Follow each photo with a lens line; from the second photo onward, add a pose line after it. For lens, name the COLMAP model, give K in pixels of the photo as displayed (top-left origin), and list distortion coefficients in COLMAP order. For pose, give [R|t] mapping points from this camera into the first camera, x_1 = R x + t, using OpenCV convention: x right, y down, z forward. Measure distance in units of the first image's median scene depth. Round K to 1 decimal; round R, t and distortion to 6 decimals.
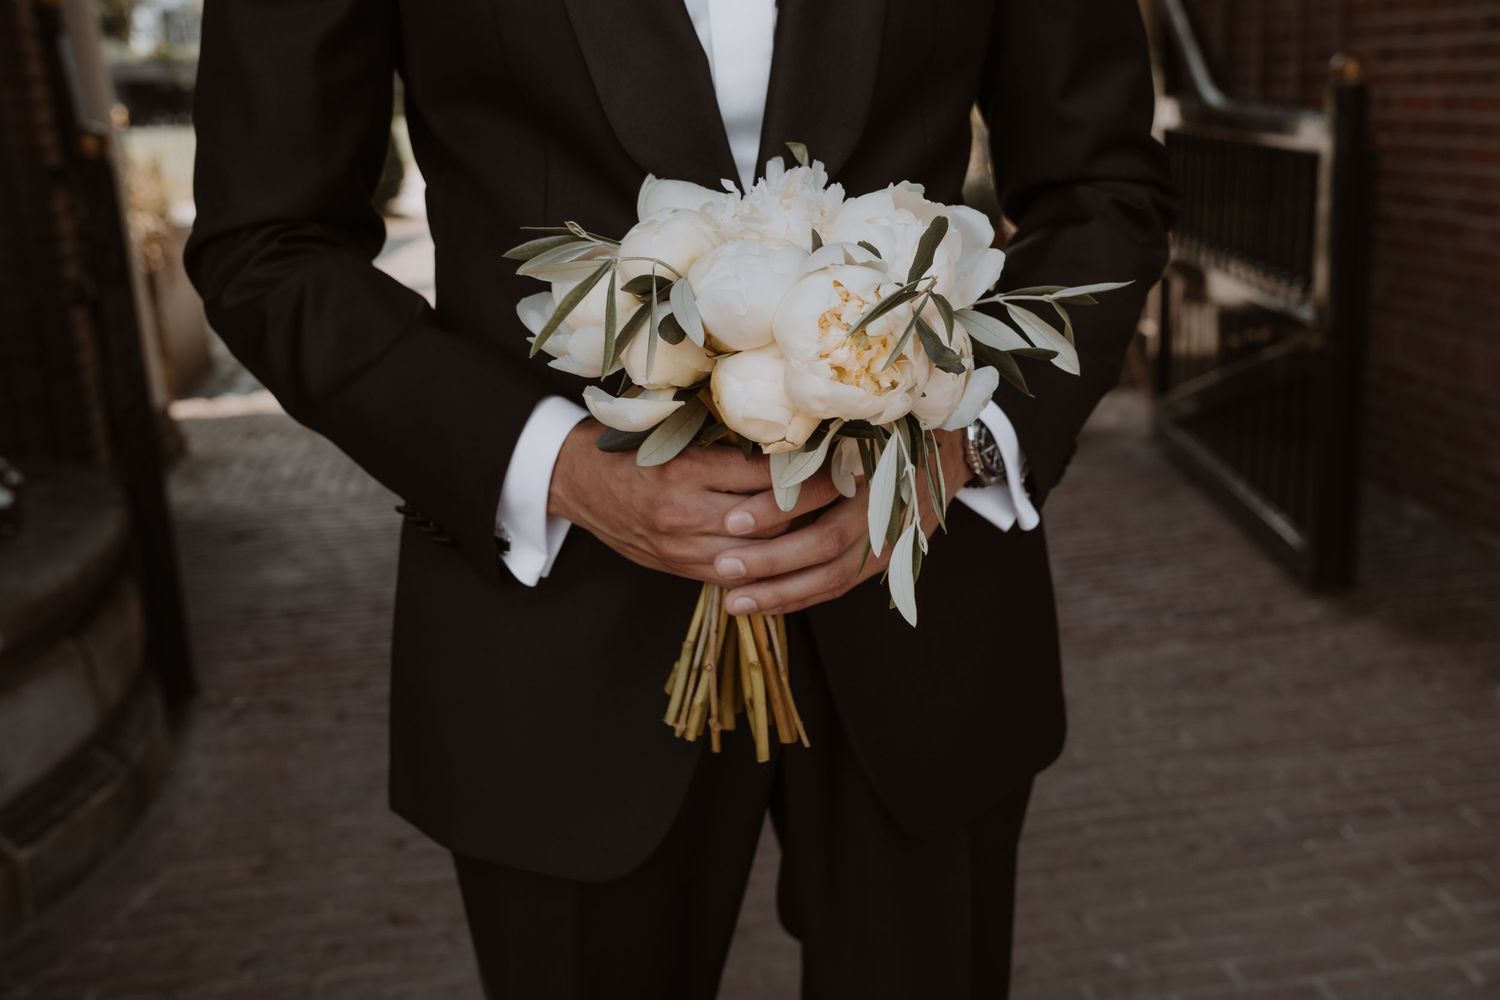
lens RADIAL K [[1650.3, 0, 755.3], [0, 1650.3, 500.7], [0, 0, 1]] dist [0.121146, 0.000000]
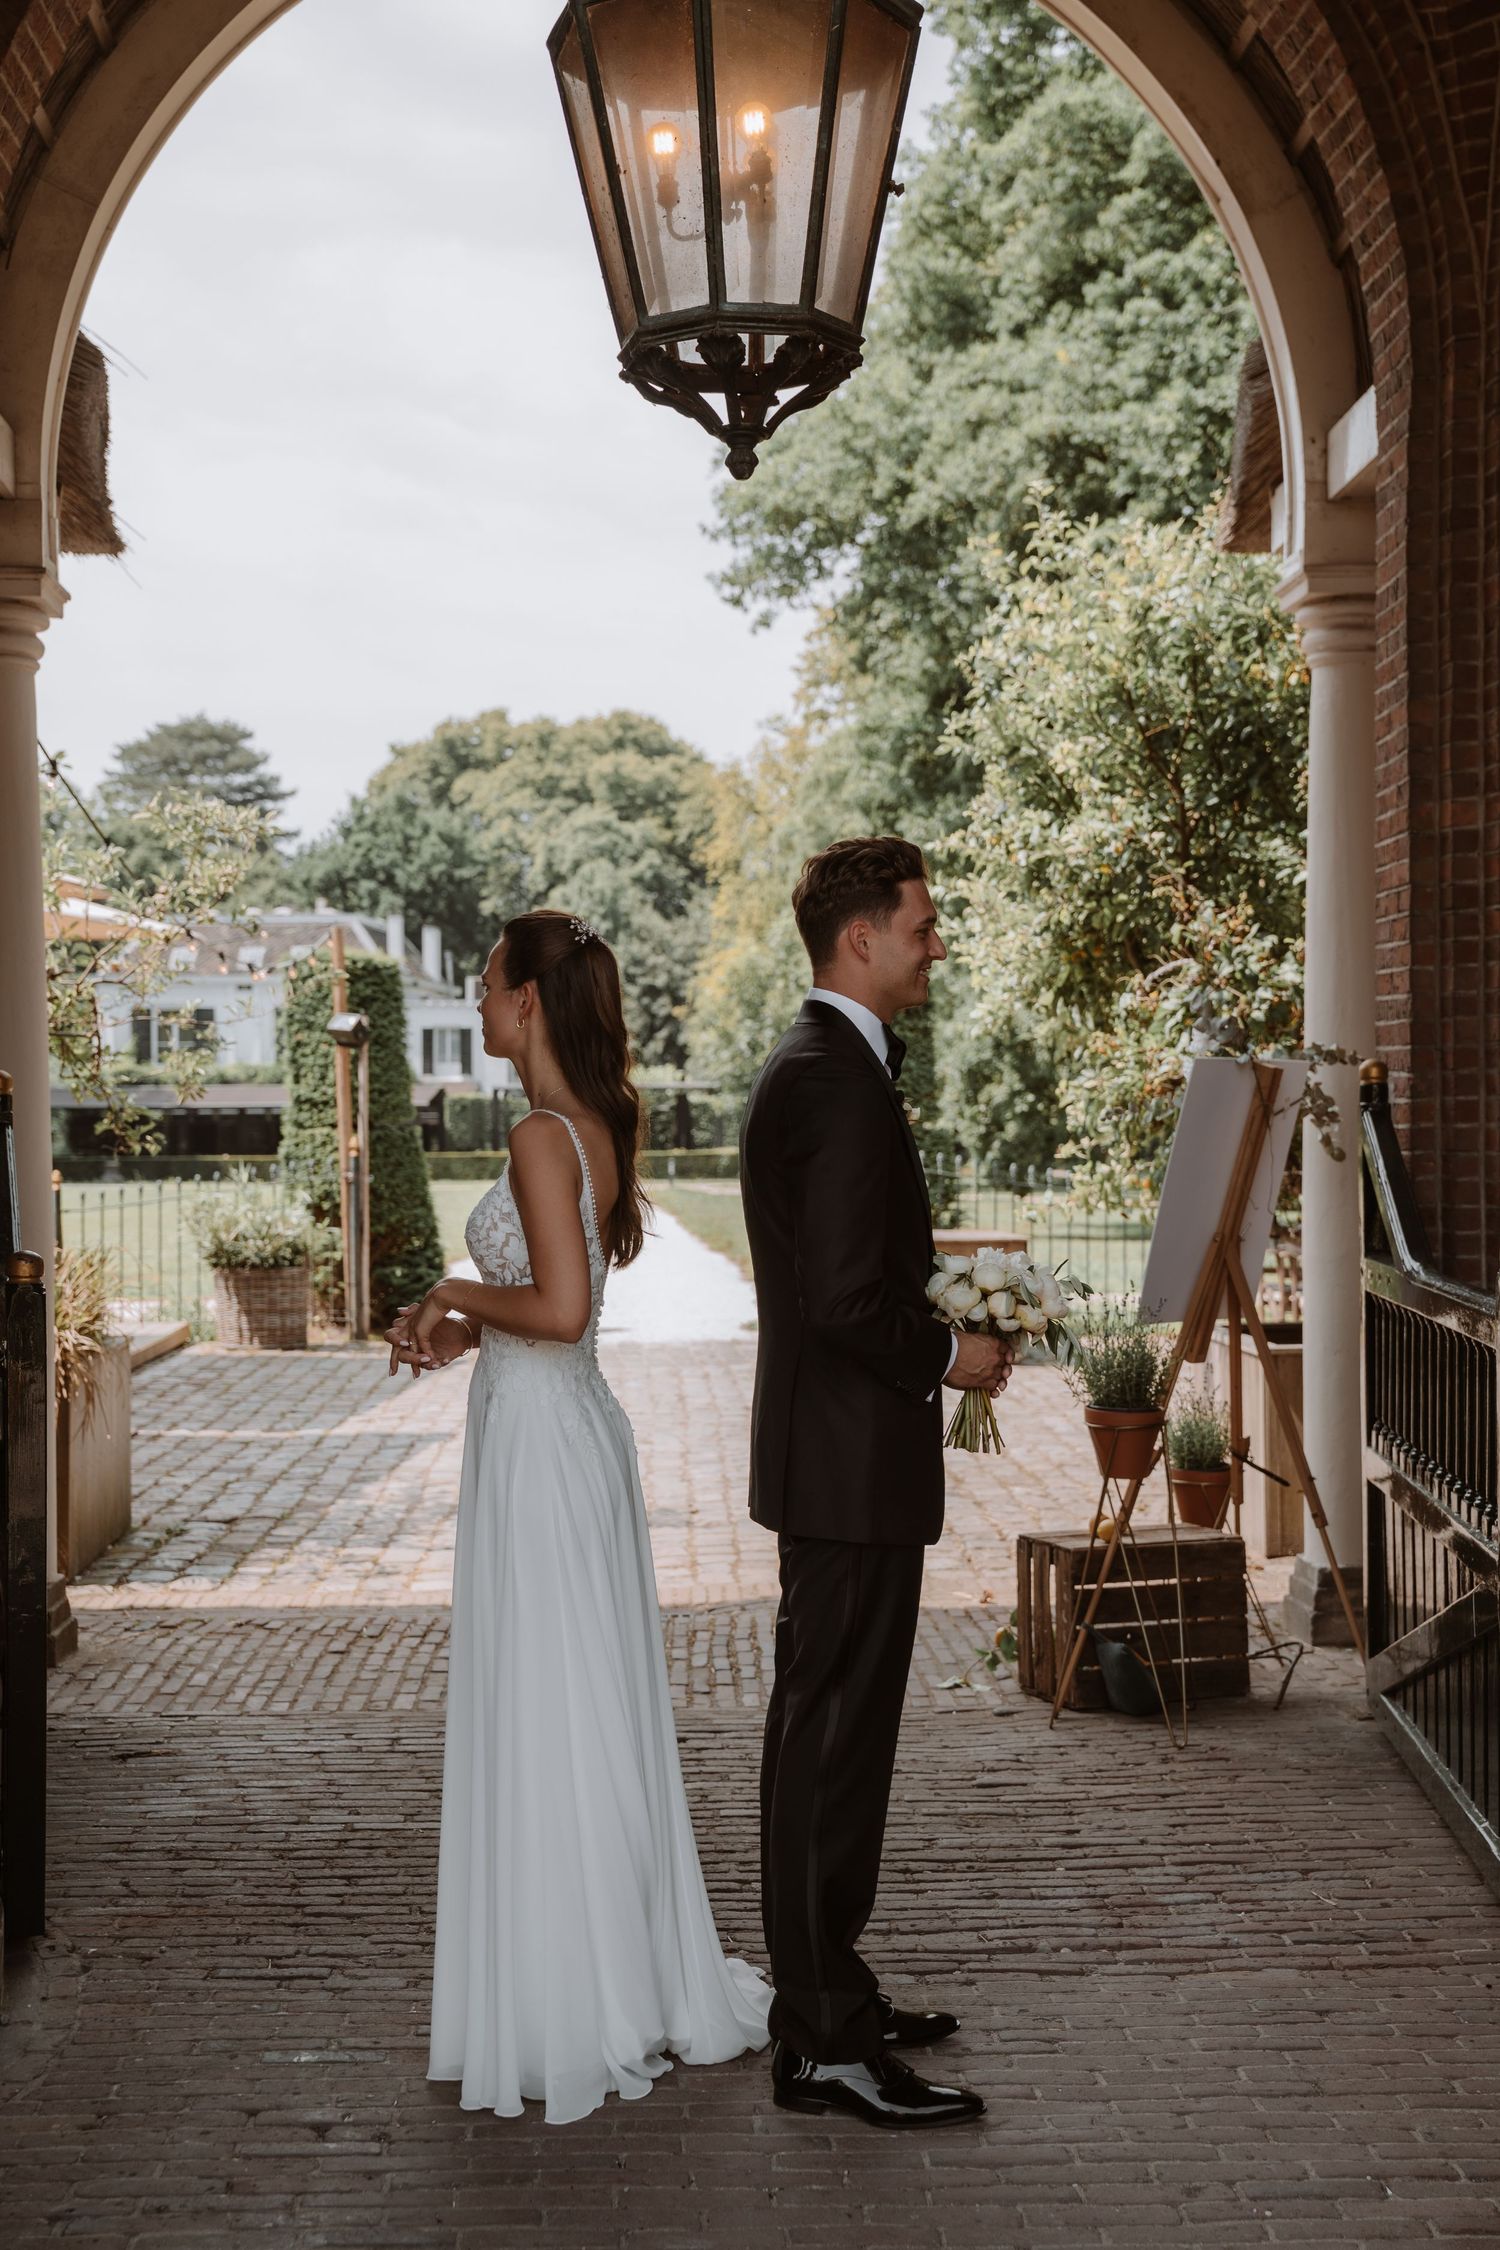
lens RADIAL K [[2823.7, 0, 753.4], [0, 2823.7, 1120.6], [0, 0, 1]] dist [0.168626, 0.000000]
pose [[0.992646, 0.047205, -0.111466, 0.164930], [-0.073287, 0.967249, -0.243021, 0.055895], [0.096344, 0.249402, 0.963595, -0.470592]]
